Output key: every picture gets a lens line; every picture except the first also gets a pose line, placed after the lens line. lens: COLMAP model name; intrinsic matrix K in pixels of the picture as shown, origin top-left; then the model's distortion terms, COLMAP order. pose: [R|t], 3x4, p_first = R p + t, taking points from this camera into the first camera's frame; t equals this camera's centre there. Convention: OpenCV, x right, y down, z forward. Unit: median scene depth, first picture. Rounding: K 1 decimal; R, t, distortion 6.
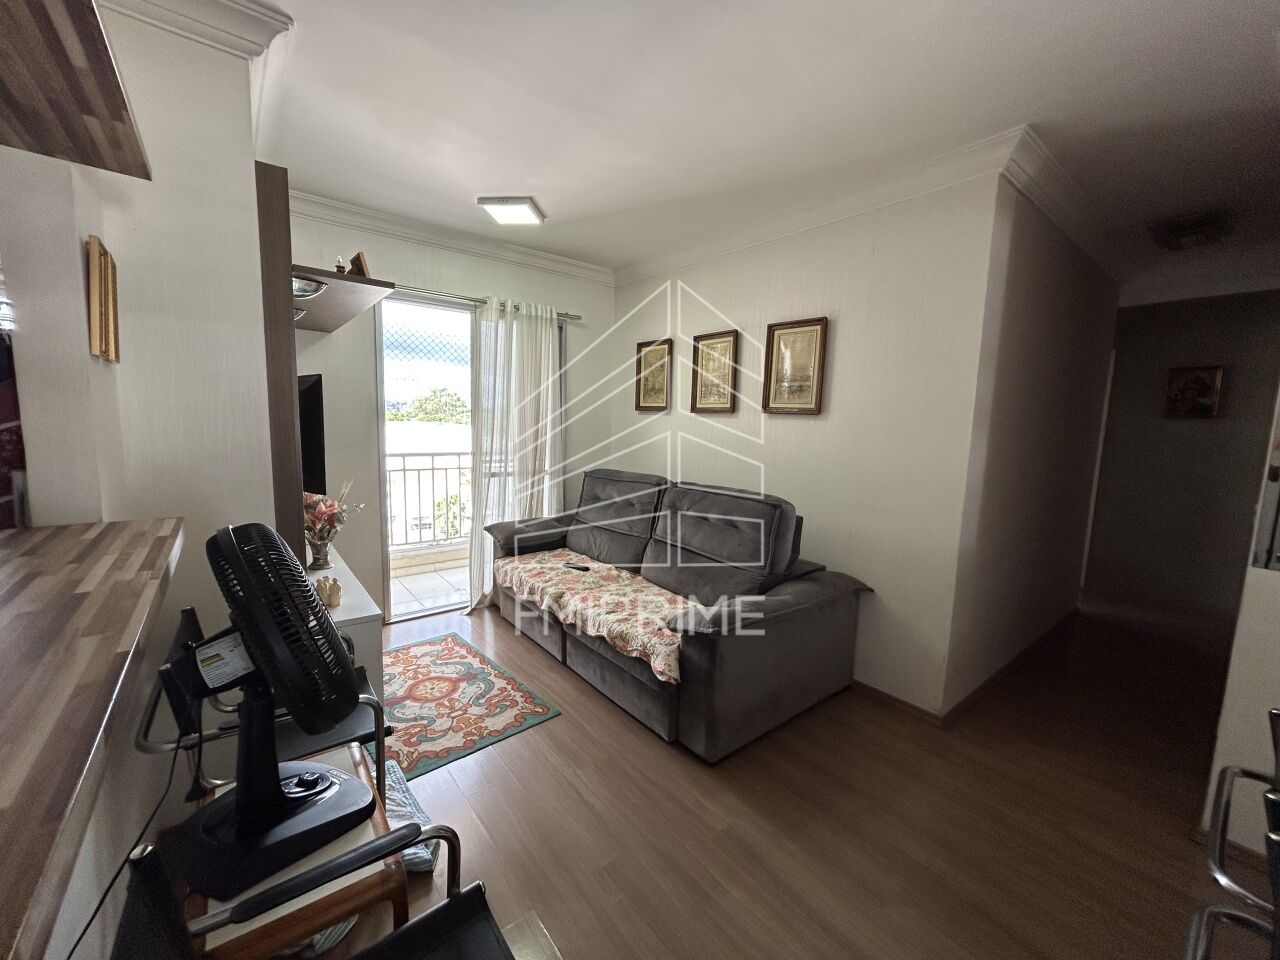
lens RADIAL K [[512.6, 0, 640.7], [0, 512.6, 481.1], [0, 0, 1]] dist [-0.001719, 0.000035]
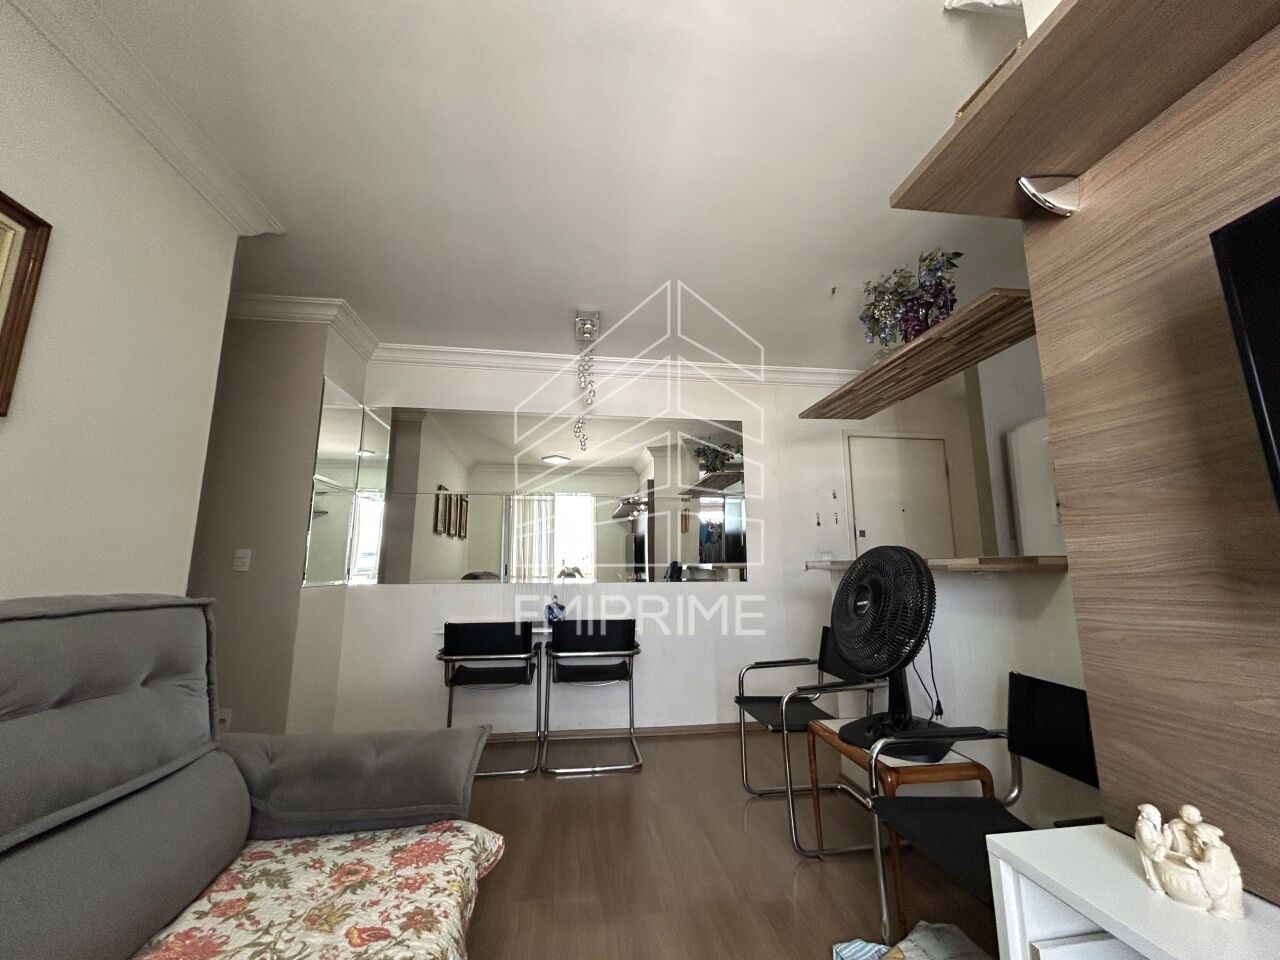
lens RADIAL K [[513.7, 0, 643.0], [0, 513.7, 478.2], [0, 0, 1]] dist [0.000361, 0.000126]
pose [[-0.858556, 0.052626, 0.510012, -0.312085], [0.033902, 0.998368, -0.045947, -0.033960], [-0.511598, -0.022157, -0.858939, 0.983974]]
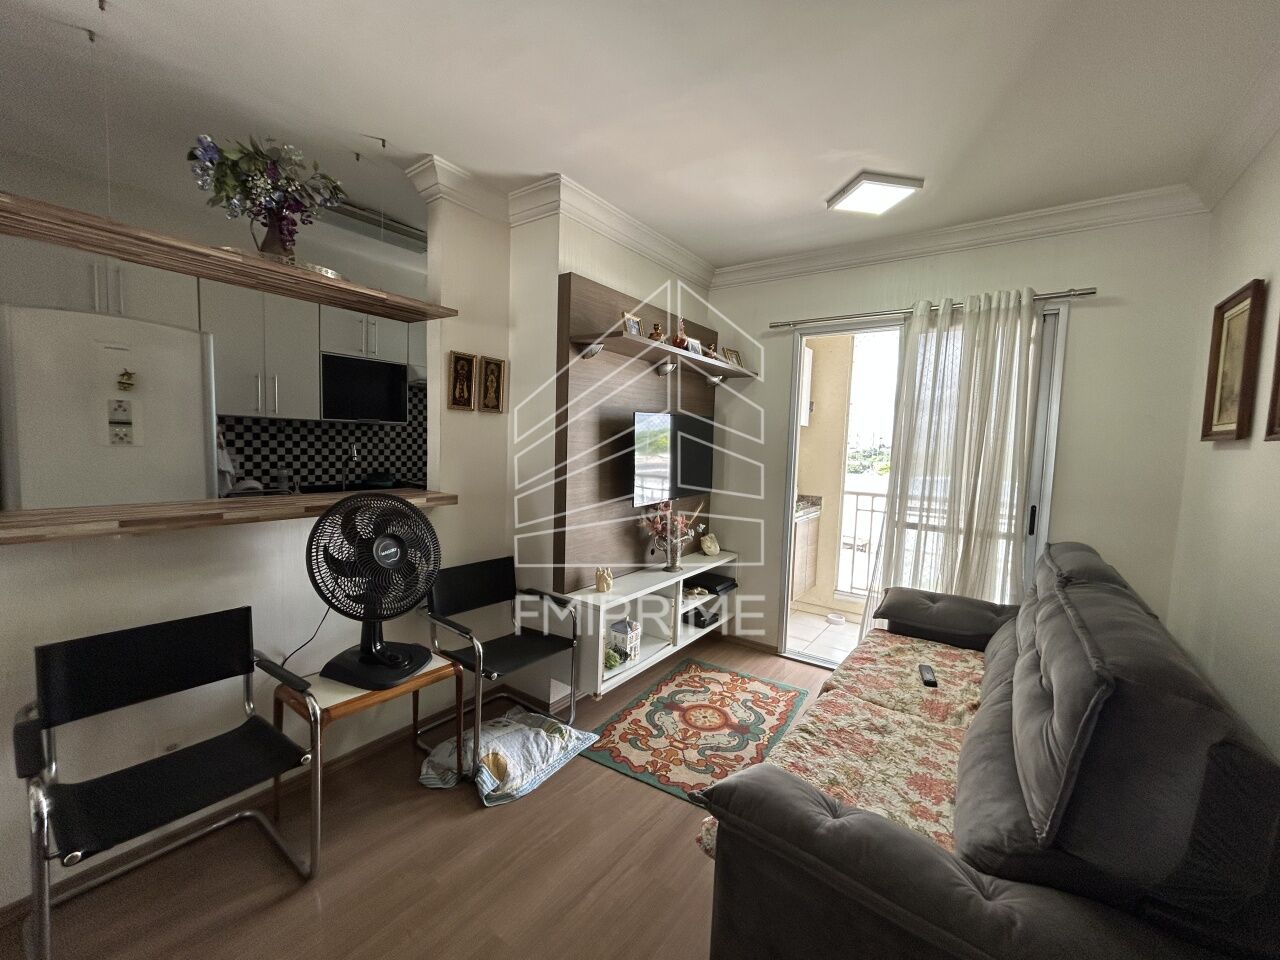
lens RADIAL K [[513.7, 0, 643.0], [0, 513.7, 478.2], [0, 0, 1]] dist [0.000361, 0.000126]
pose [[0.271848, 0.047672, -0.961159, 0.419113], [-0.139638, 0.990156, 0.009615, -0.040705], [0.952155, 0.131600, 0.275828, 0.457397]]
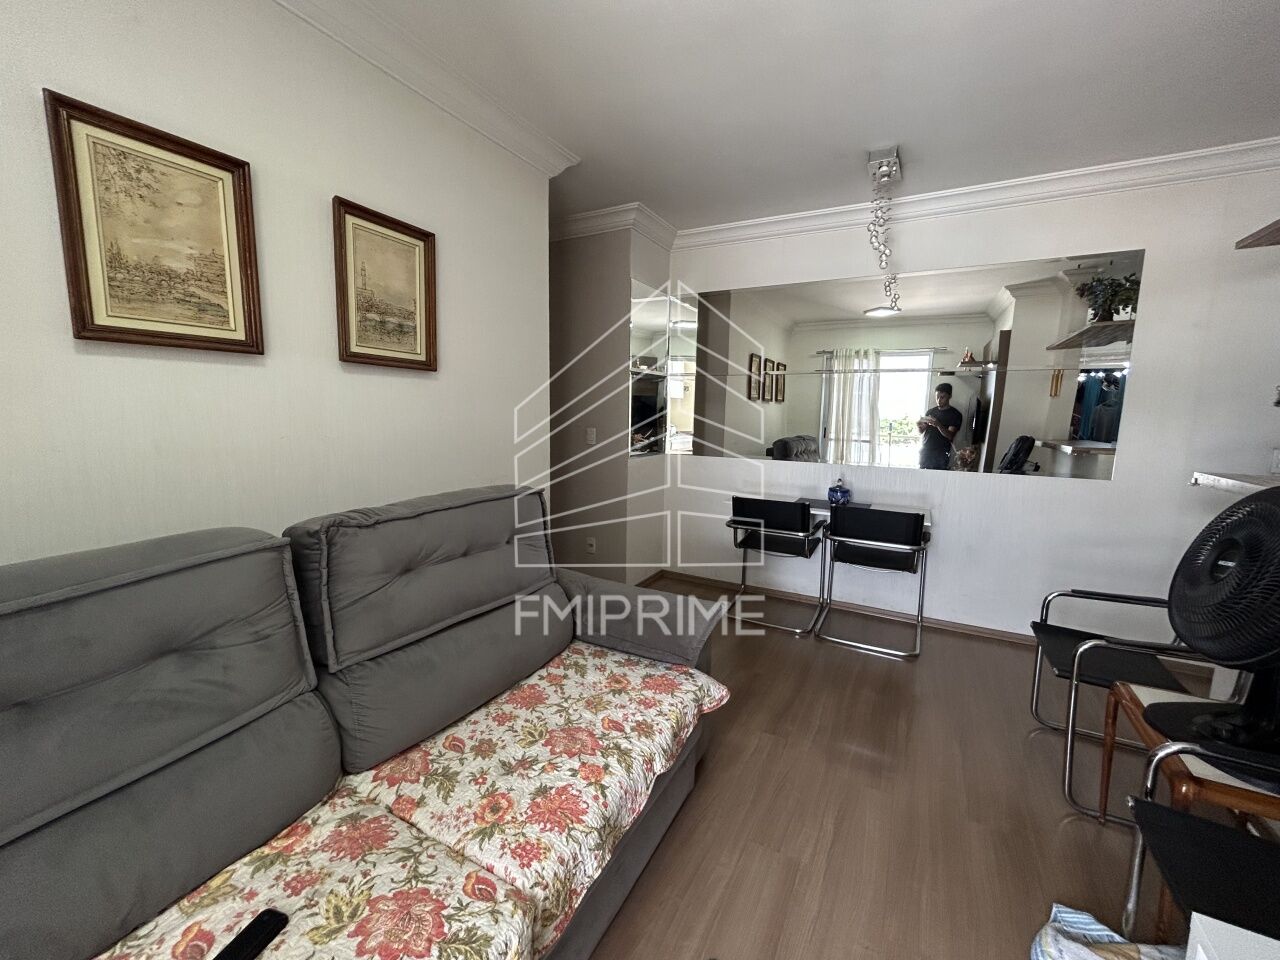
lens RADIAL K [[512.6, 0, 640.7], [0, 512.6, 481.1], [0, 0, 1]] dist [-0.001719, 0.000035]
pose [[-0.384185, -0.165498, 0.908302, -0.400702], [0.080343, 0.974078, 0.211465, -0.097547], [-0.919754, 0.154217, -0.360930, 0.913948]]
